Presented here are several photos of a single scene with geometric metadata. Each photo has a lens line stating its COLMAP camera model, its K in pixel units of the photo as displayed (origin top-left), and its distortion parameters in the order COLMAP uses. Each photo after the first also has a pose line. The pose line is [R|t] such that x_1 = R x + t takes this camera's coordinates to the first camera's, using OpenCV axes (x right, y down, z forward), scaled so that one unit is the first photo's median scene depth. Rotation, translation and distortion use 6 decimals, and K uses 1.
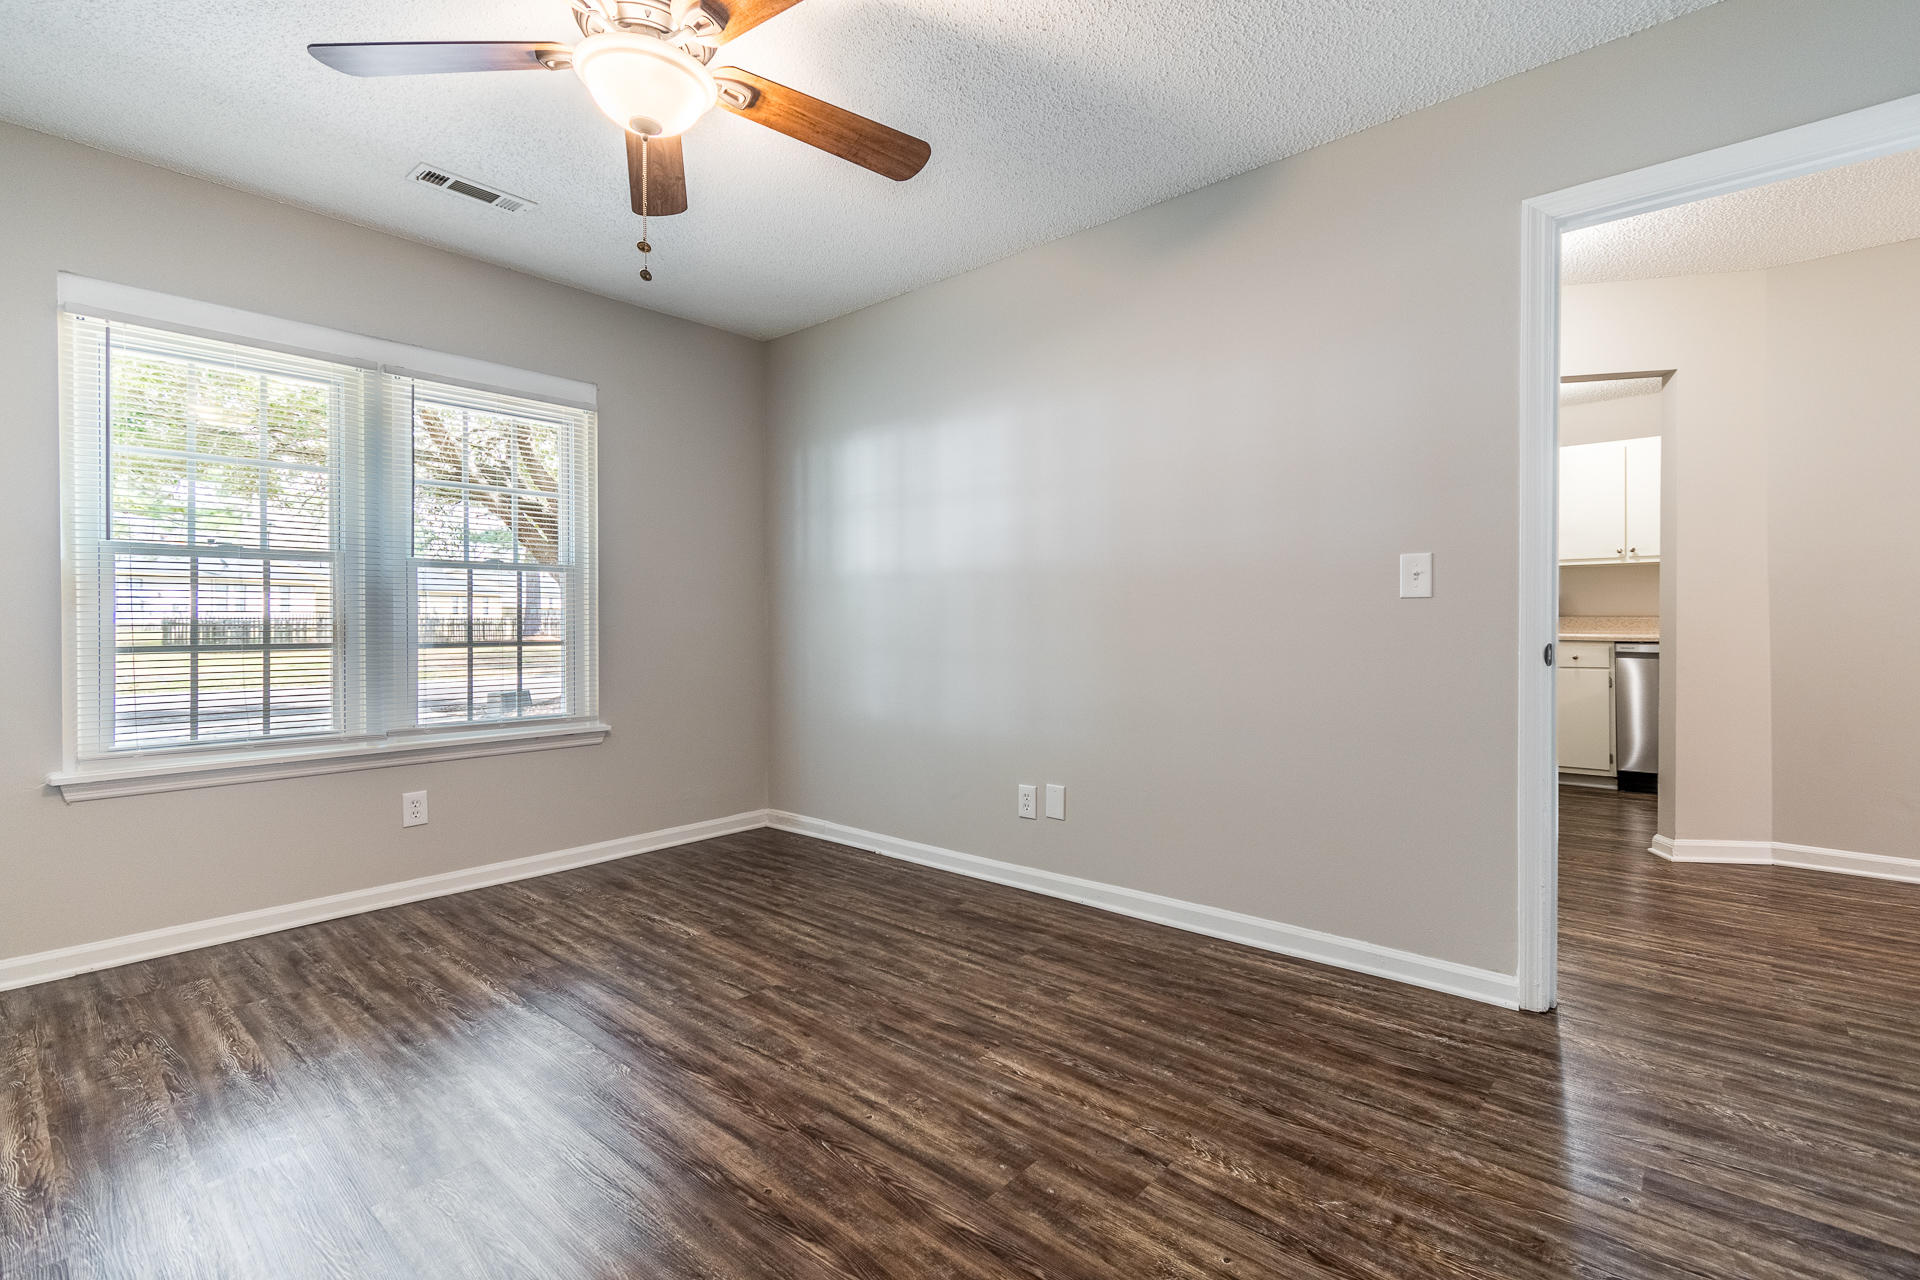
lens RADIAL K [[847.0, 0, 966.1], [0, 847.0, 631.4], [0, 0, 1]] dist [-0.000211, -0.000161]
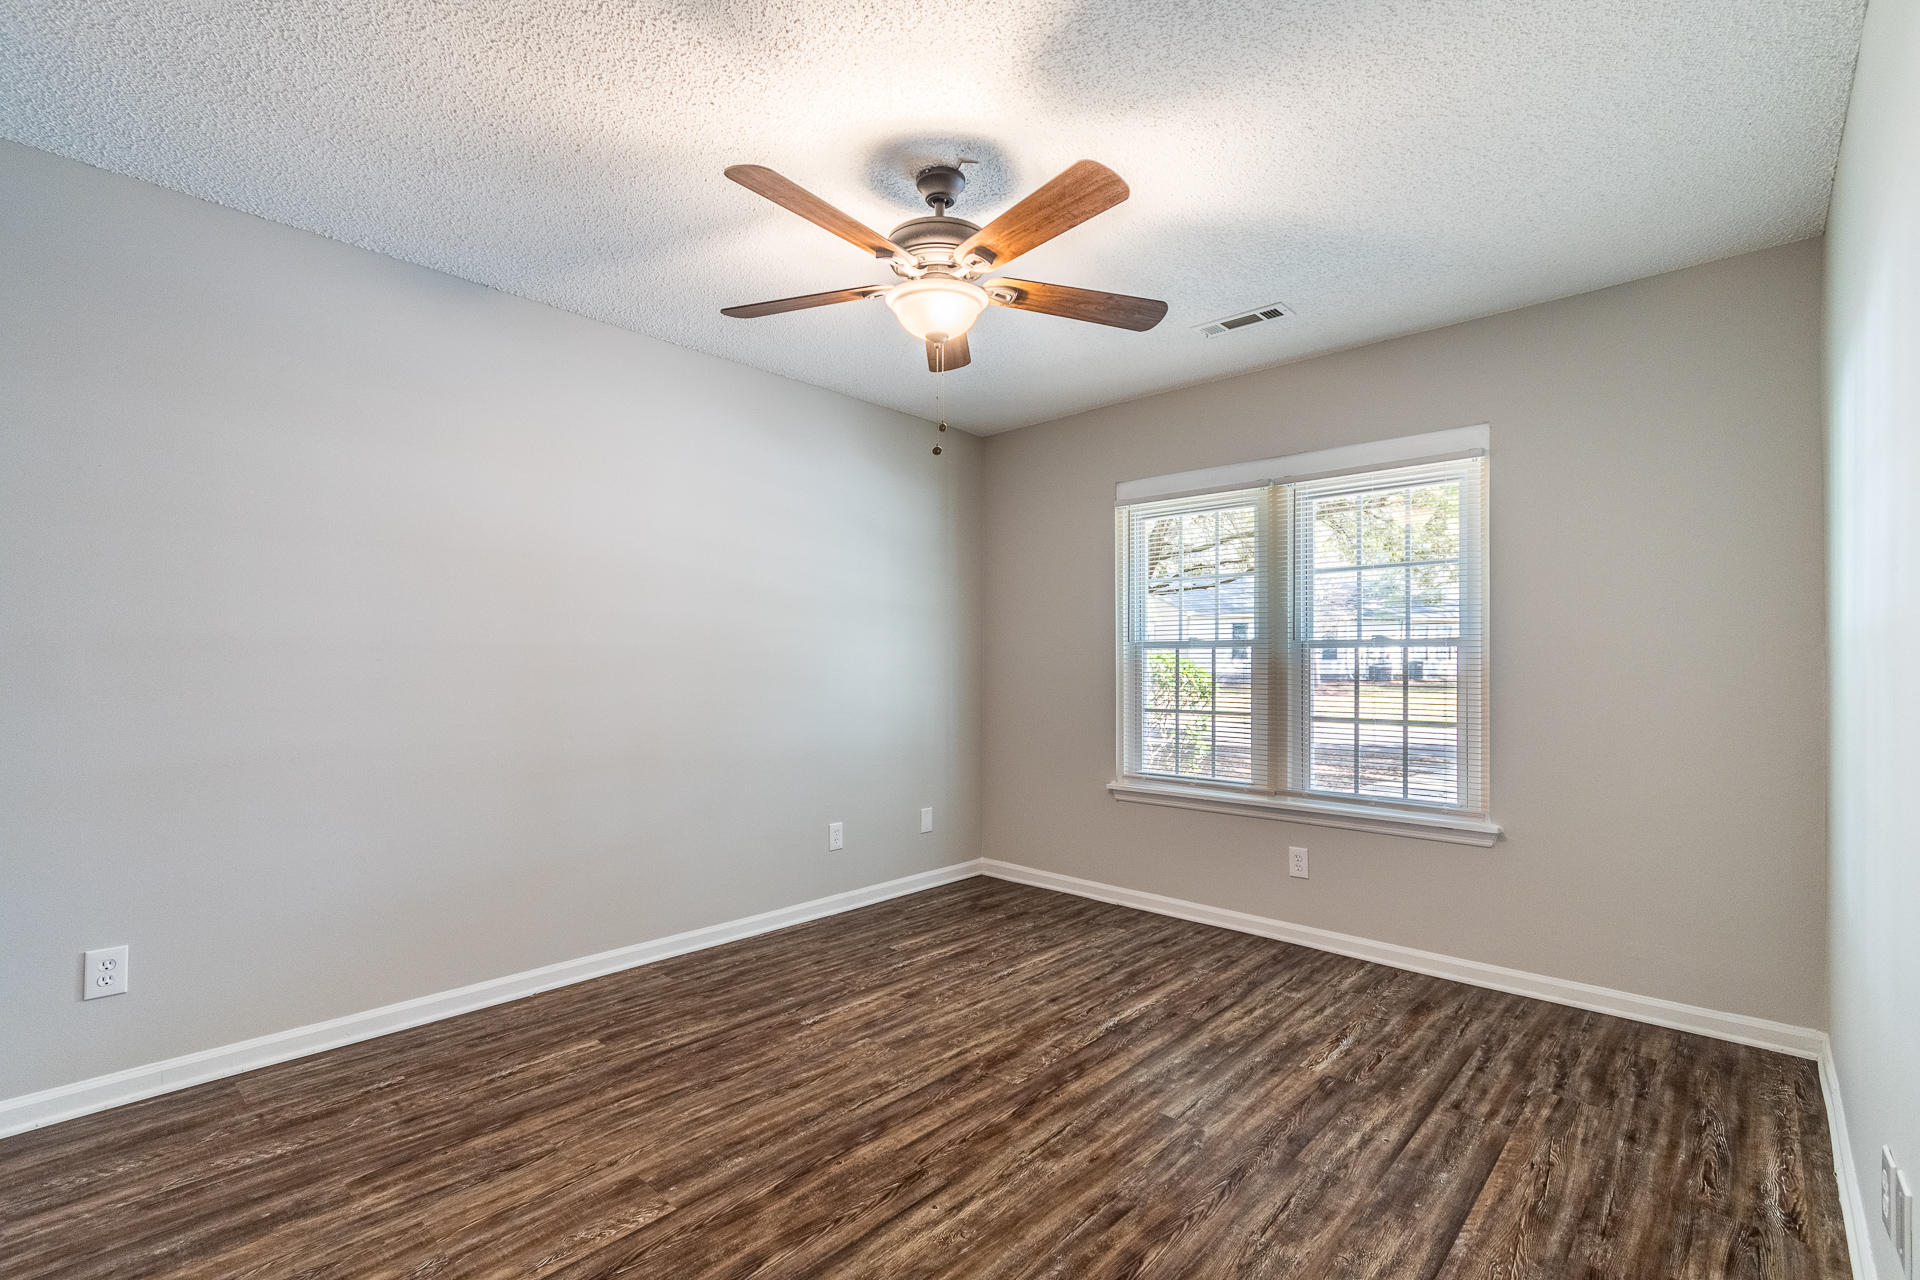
lens RADIAL K [[864.1, 0, 961.9], [0, 864.1, 671.5], [0, 0, 1]] dist [0.001466, -0.000049]
pose [[-0.023421, 0.009368, -0.999682, 0.777990], [-0.013729, 0.999859, 0.009691, -0.077104], [0.999631, 0.013952, -0.023289, 0.871254]]
